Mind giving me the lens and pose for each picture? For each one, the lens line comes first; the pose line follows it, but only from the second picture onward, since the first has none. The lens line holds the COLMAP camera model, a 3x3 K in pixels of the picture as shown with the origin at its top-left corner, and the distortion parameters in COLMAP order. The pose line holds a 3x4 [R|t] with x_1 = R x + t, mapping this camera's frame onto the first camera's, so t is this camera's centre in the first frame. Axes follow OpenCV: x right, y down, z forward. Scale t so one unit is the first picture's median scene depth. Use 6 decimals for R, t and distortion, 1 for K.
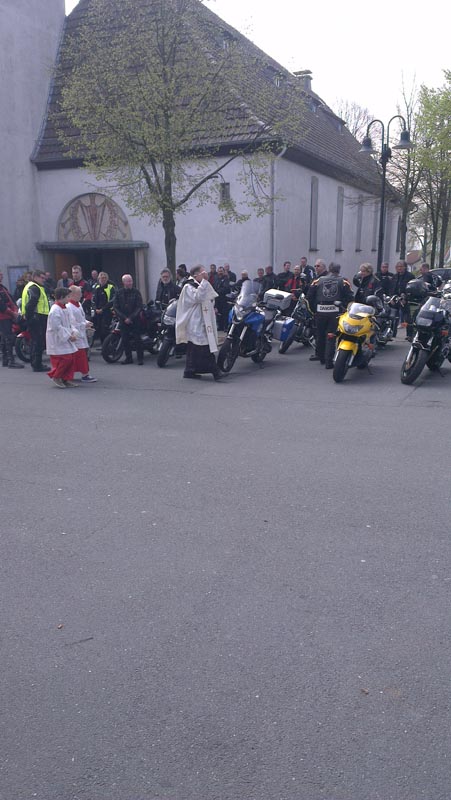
lens RADIAL K [[662.3, 0, 224.2], [0, 662.3, 393.0], [0, 0, 1]] dist [0.090360, -0.070537]
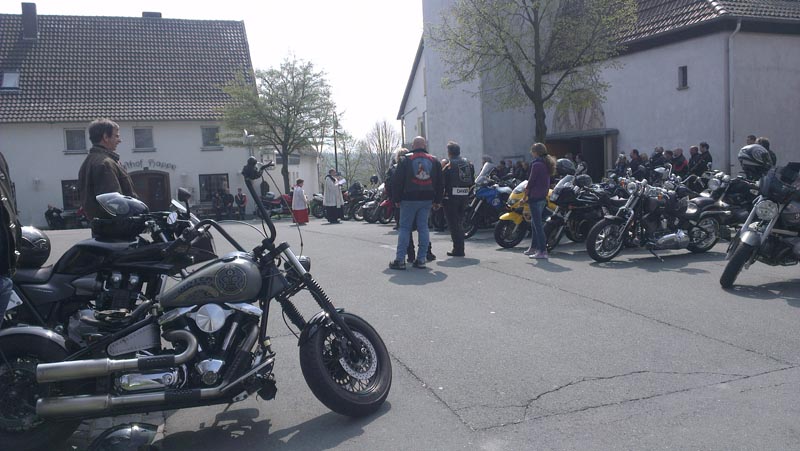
lens RADIAL K [[644.7, 0, 393.6], [0, 644.7, 214.8], [0, 0, 1]] dist [0.121380, -0.196519]
pose [[0.728380, 0.035135, -0.684272, 0.316838], [-0.102617, 0.993014, -0.058244, 0.004850], [0.677445, 0.112642, 0.726897, 0.019484]]
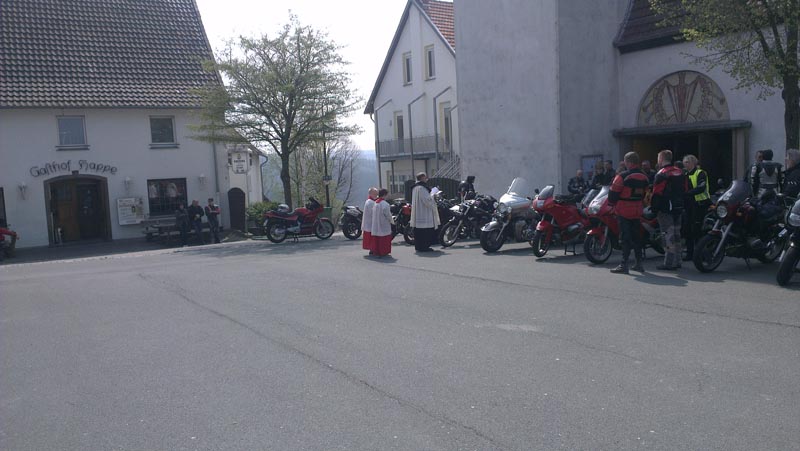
lens RADIAL K [[644.7, 0, 395.0], [0, 644.7, 219.3], [0, 0, 1]] dist [0.121380, -0.196519]
pose [[0.833644, 0.026605, -0.551661, -0.027615], [-0.076382, 0.994795, -0.067449, -0.014569], [0.546995, 0.098366, 0.831337, 0.084261]]
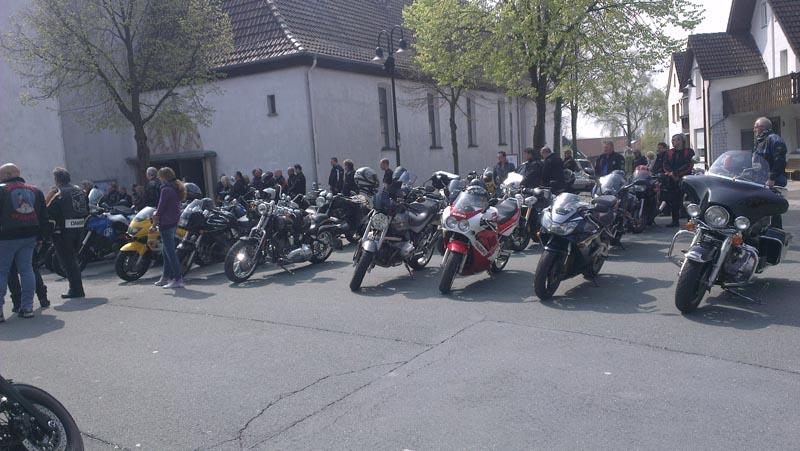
lens RADIAL K [[644.7, 0, 407.0], [0, 644.7, 212.0], [0, 0, 1]] dist [0.121380, -0.196519]
pose [[0.991712, -0.047155, -0.119516, 0.294650], [0.033121, 0.992603, -0.116799, 0.004420], [0.124139, 0.111872, 0.985938, 0.005865]]
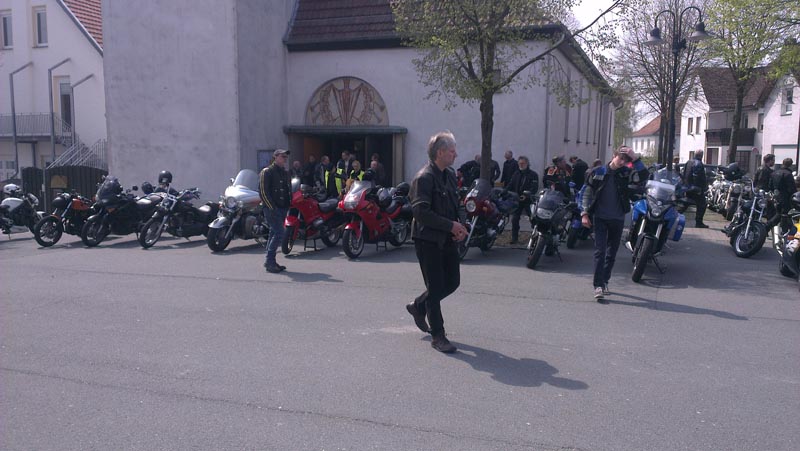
lens RADIAL K [[644.7, 0, 402.3], [0, 644.7, 218.9], [0, 0, 1]] dist [0.121380, -0.196519]
pose [[0.998547, 0.021228, 0.049534, -0.152646], [-0.016584, 0.995589, -0.092347, -0.011318], [-0.051275, 0.091391, 0.994494, 0.088259]]
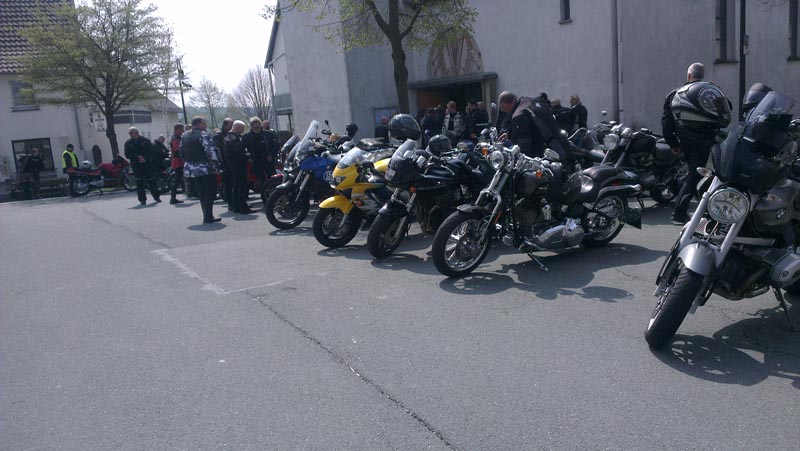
lens RADIAL K [[644.7, 0, 398.4], [0, 644.7, 222.8], [0, 0, 1]] dist [0.121380, -0.196519]
pose [[0.831632, 0.046167, -0.553404, 0.261991], [-0.045006, 0.998863, 0.015696, -0.024603], [0.553500, 0.011853, 0.832765, 0.163702]]
